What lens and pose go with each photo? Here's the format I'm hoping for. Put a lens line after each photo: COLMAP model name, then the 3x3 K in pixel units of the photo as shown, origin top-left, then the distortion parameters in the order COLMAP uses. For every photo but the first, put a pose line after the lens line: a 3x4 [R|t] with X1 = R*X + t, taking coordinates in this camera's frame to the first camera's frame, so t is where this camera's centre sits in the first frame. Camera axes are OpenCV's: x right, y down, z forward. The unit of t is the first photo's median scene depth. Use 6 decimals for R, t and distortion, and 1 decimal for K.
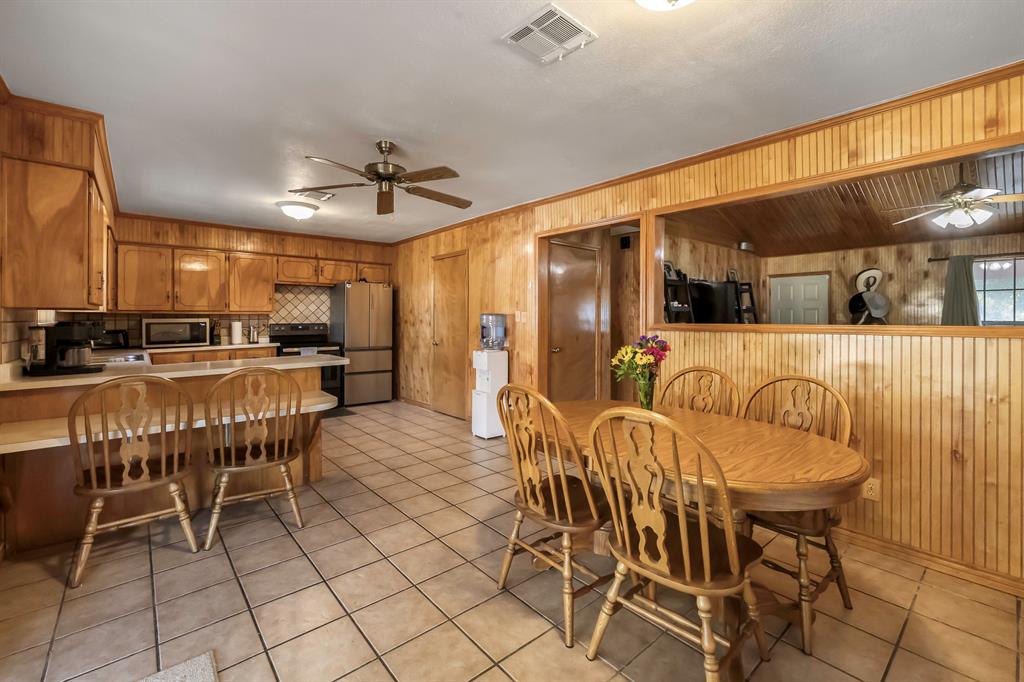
lens RADIAL K [[440.5, 0, 511.4], [0, 440.5, 316.2], [0, 0, 1]] dist [0.000219, -0.000027]
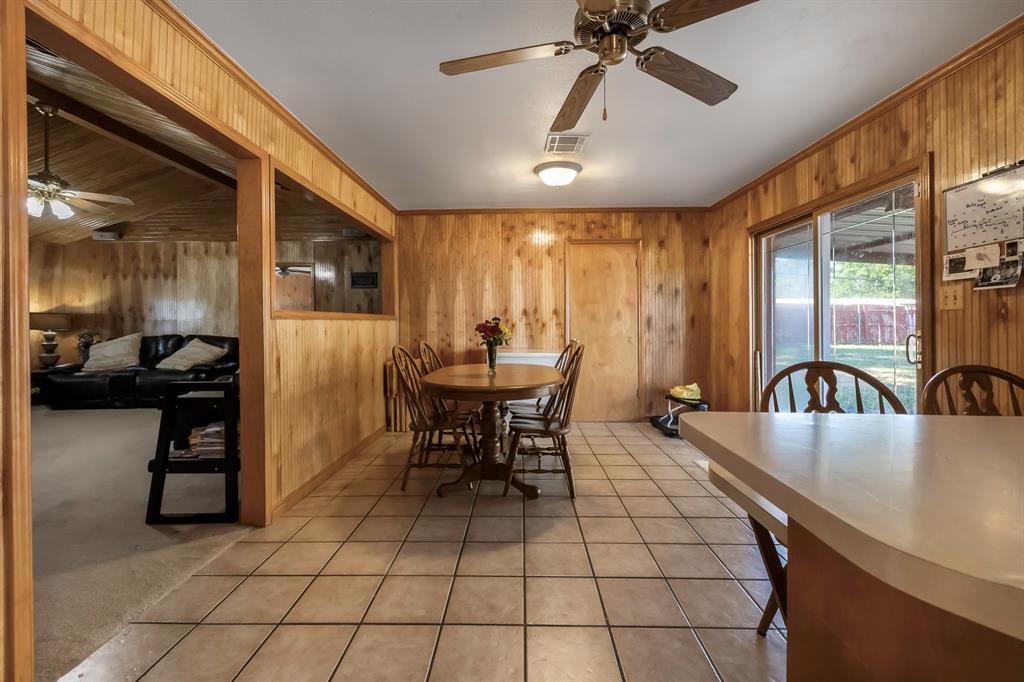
lens RADIAL K [[434.5, 0, 508.9], [0, 434.5, 323.6], [0, 0, 1]] dist [0.002517, 0.000347]
pose [[-0.740571, -0.000353, 0.671978, -0.285595], [-0.000510, 1.000000, -0.000036, 0.024246], [-0.671977, -0.000369, -0.740571, 0.773947]]
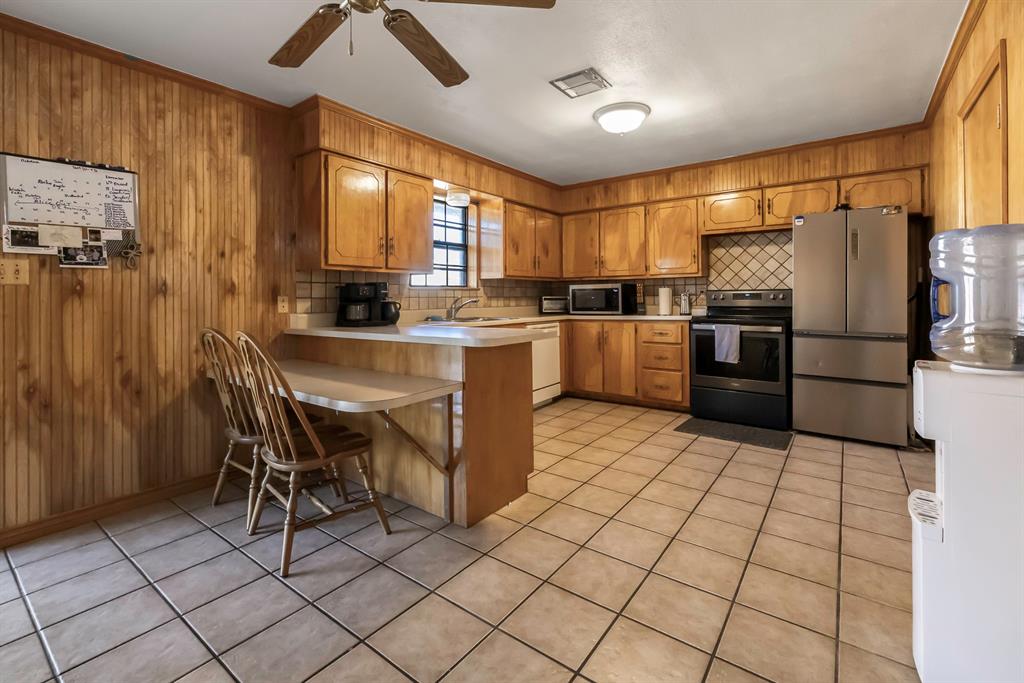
lens RADIAL K [[448.3, 0, 516.7], [0, 448.3, 295.2], [0, 0, 1]] dist [-0.001055, -0.000128]
pose [[0.222554, -0.004324, -0.974911, 0.125862], [0.010005, 0.999948, -0.002151, 0.025406], [0.974869, -0.009275, 0.222586, 0.551265]]
